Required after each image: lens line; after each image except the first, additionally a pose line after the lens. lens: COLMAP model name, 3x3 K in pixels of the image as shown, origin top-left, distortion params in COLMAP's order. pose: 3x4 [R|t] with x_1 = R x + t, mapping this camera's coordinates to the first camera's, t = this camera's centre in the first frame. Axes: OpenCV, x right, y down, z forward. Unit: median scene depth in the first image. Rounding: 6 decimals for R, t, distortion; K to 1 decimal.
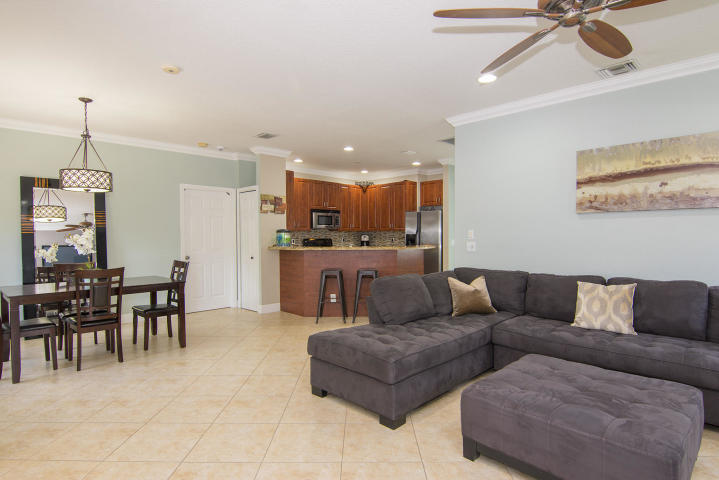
lens RADIAL K [[389.2, 0, 358.3], [0, 389.2, 239.2], [0, 0, 1]] dist [-0.040072, -0.000323]
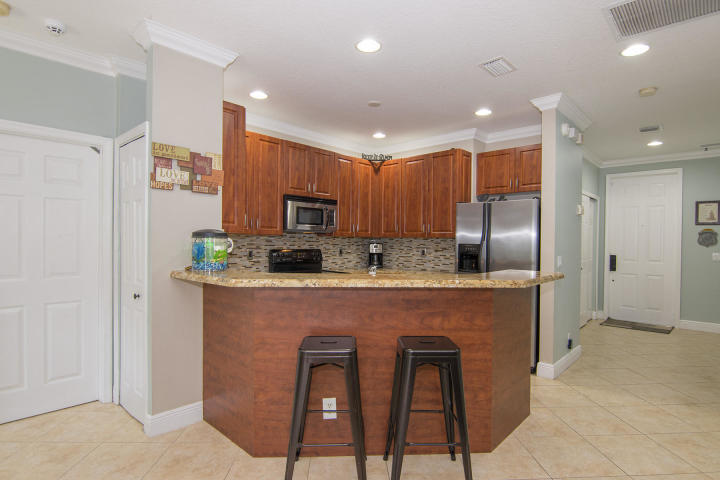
lens RADIAL K [[389.7, 0, 361.3], [0, 389.7, 241.6], [0, 0, 1]] dist [-0.040072, -0.000323]
pose [[0.998711, 0.013250, 0.048995, -0.040525], [-0.012771, 0.999868, -0.010062, -0.008342], [-0.049122, 0.009424, 0.998748, 0.458182]]
